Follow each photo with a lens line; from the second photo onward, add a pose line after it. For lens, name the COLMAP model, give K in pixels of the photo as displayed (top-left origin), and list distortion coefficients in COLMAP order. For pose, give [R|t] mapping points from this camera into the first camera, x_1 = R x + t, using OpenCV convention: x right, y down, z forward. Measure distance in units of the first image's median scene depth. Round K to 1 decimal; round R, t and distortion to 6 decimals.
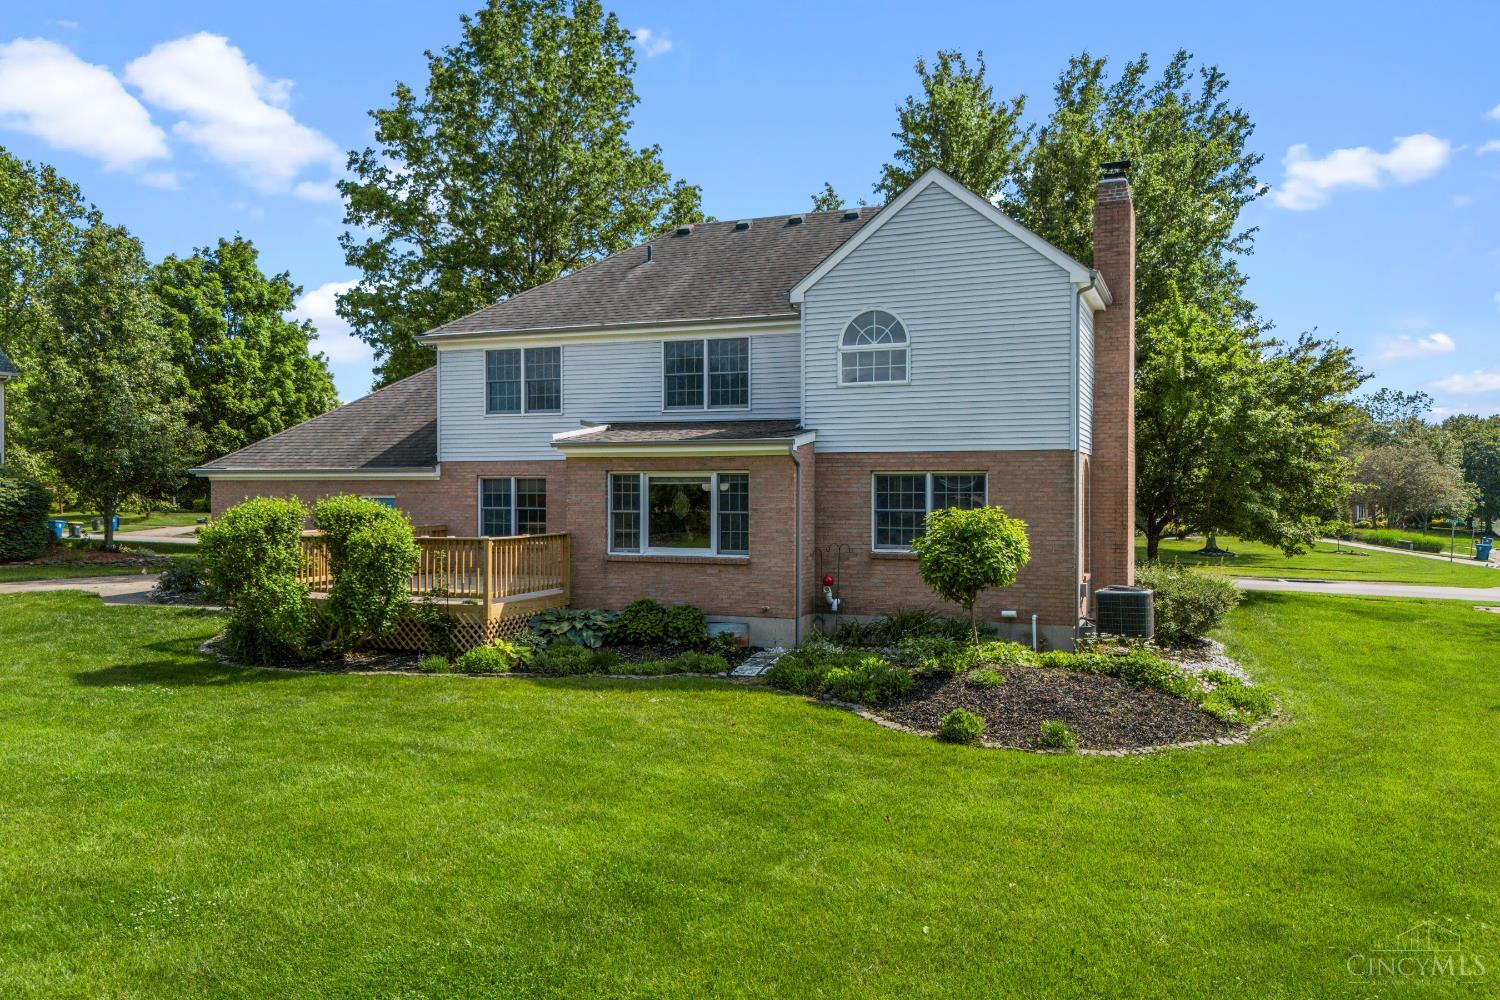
lens RADIAL K [[1117.7, 0, 750.0], [0, 1117.7, 500.0], [0, 0, 1]] dist [0.153248, -0.394576]
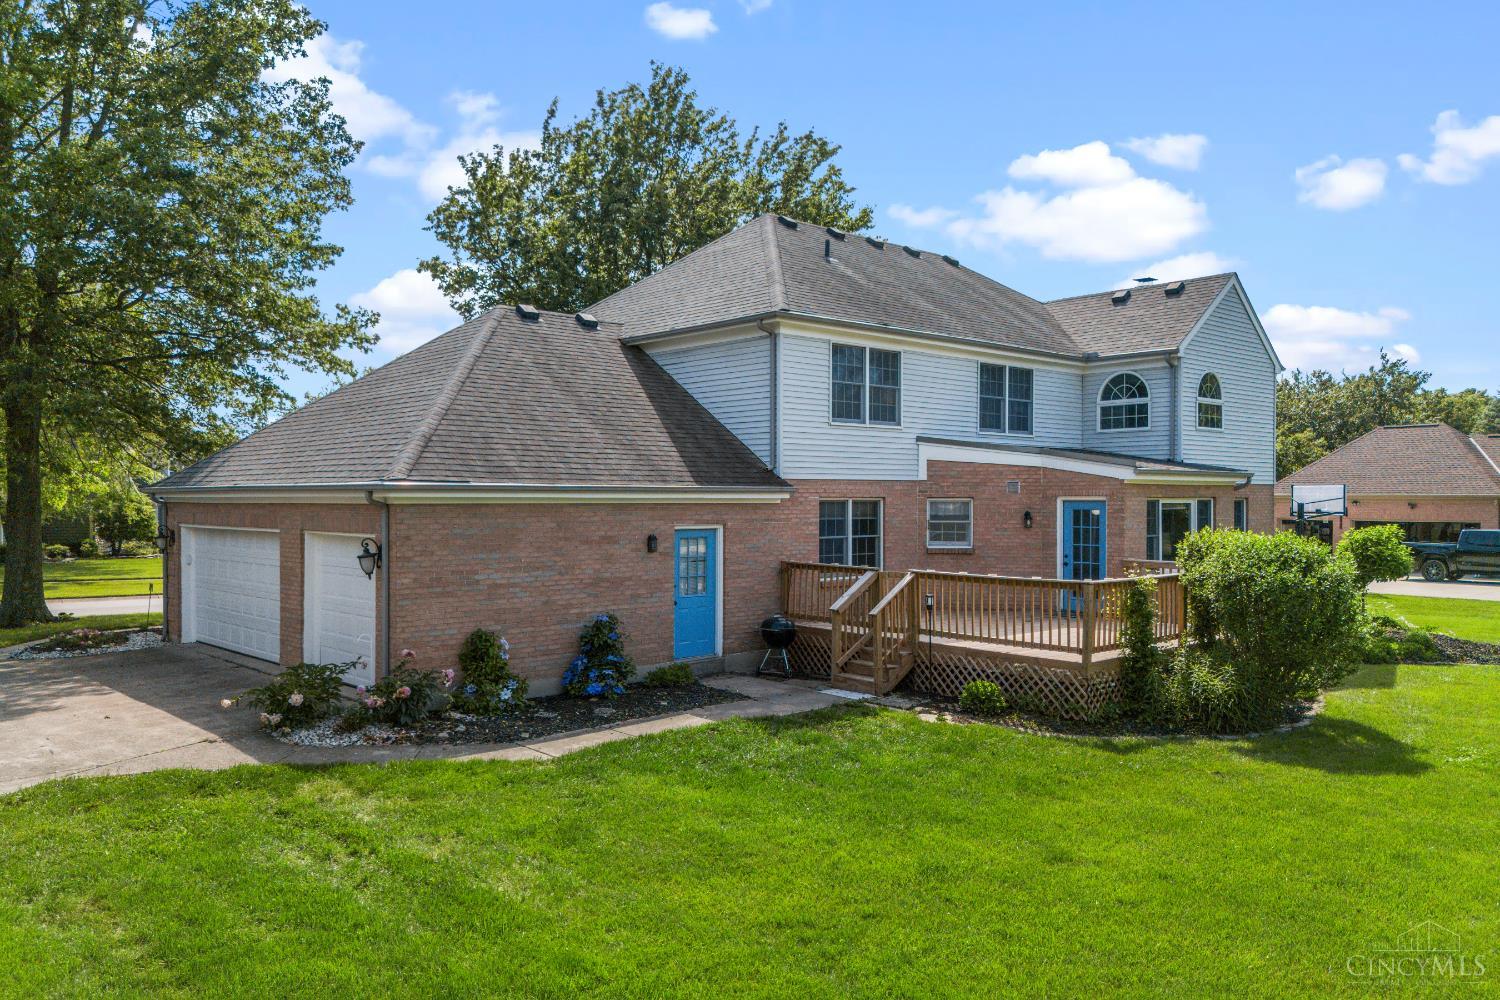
lens RADIAL K [[1117.7, 0, 750.0], [0, 1117.7, 500.0], [0, 0, 1]] dist [0.153248, -0.394576]
pose [[0.426643, -0.002945, 0.904416, -1.236857], [0.003595, 0.999992, 0.001561, -0.026730], [-0.904413, 0.002585, 0.426650, 0.891293]]
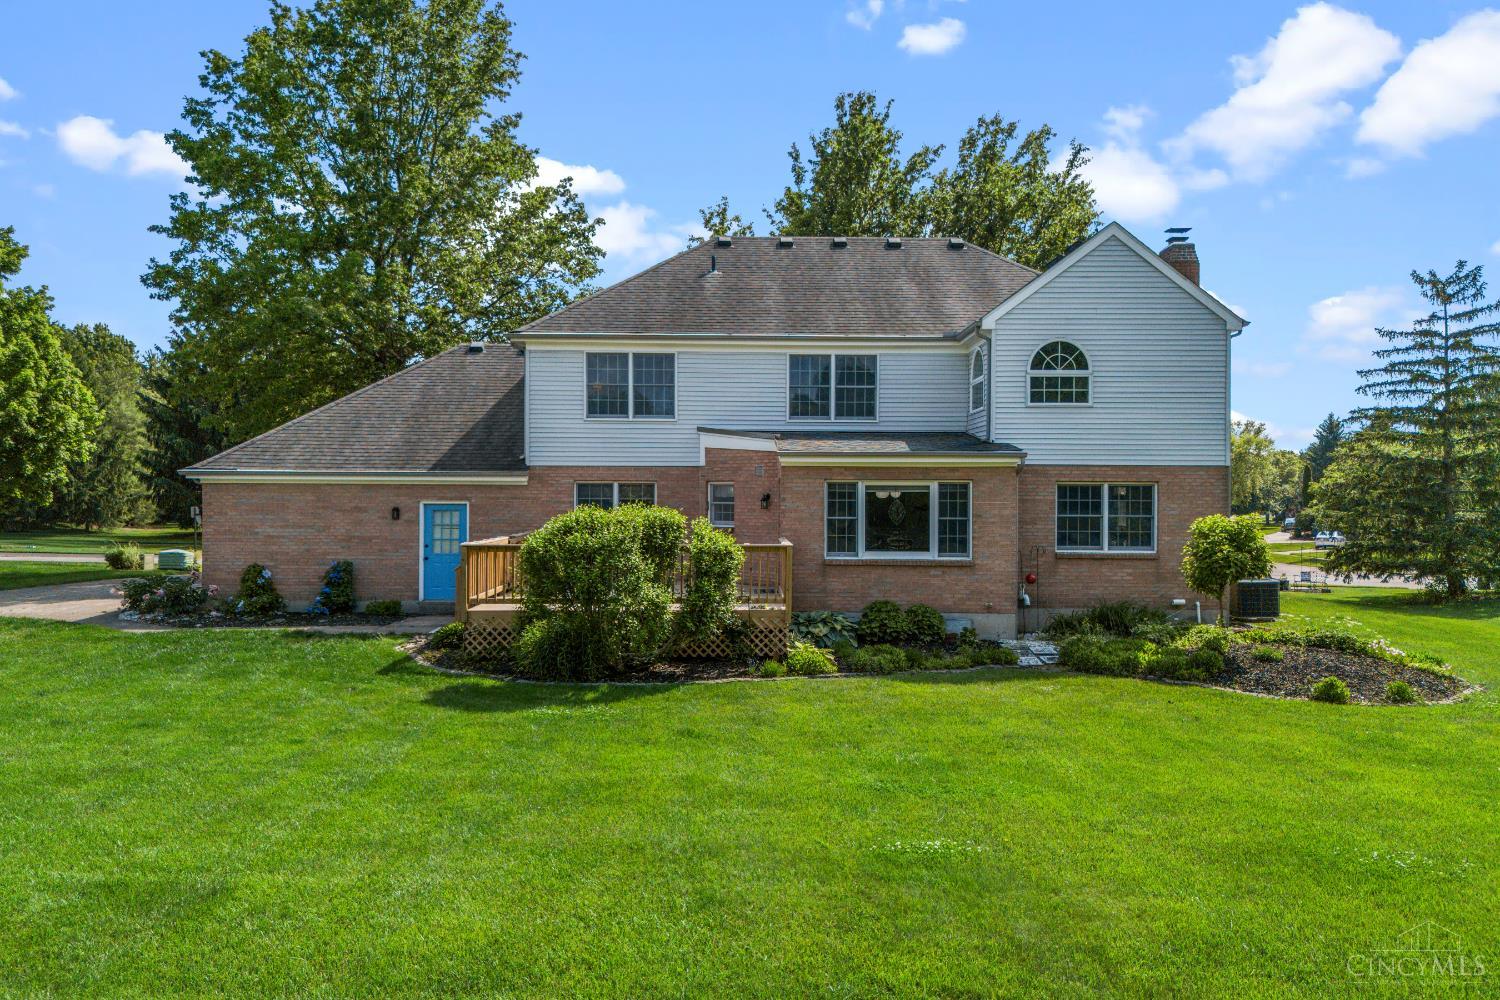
lens RADIAL K [[1117.7, 0, 750.0], [0, 1117.7, 500.0], [0, 0, 1]] dist [0.153248, -0.394576]
pose [[0.922233, 0.001191, 0.386632, -0.601433], [-0.001306, 0.999999, 0.000034, -0.006571], [-0.386632, -0.000537, 0.922234, 0.060333]]
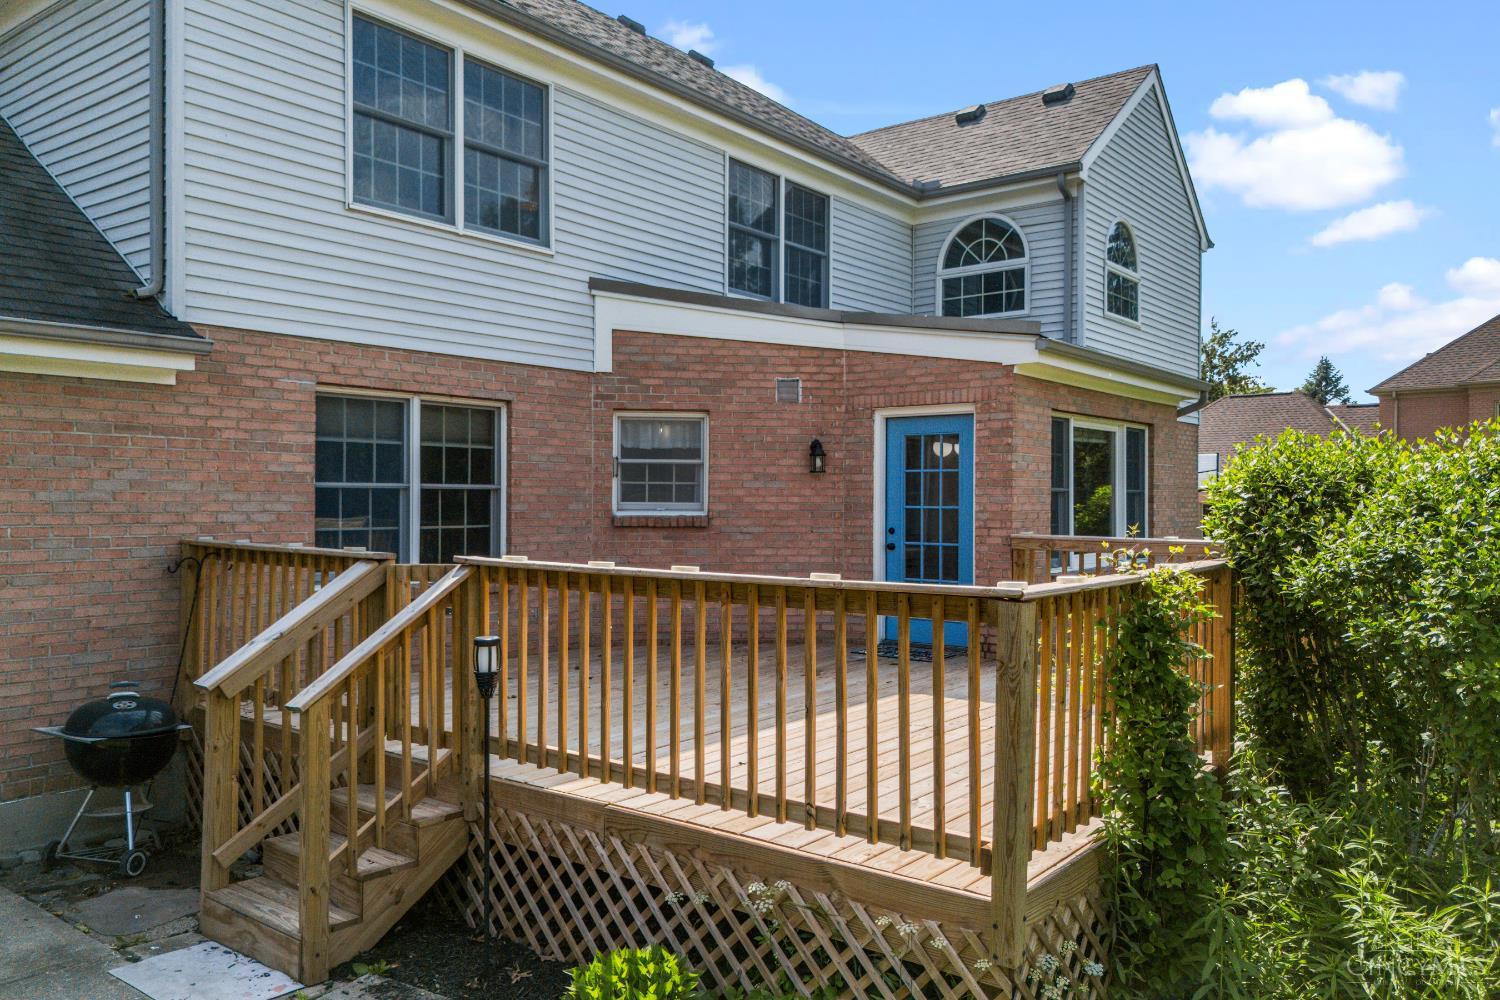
lens RADIAL K [[1110.6, 0, 742.5], [0, 1110.6, 501.0], [0, 0, 1]] dist [0.054405, -0.046425]
pose [[0.275784, -0.003014, 0.961215, -0.652601], [0.000991, 0.999995, 0.002851, 0.014067], [-0.961219, 0.000167, 0.275785, 1.002055]]
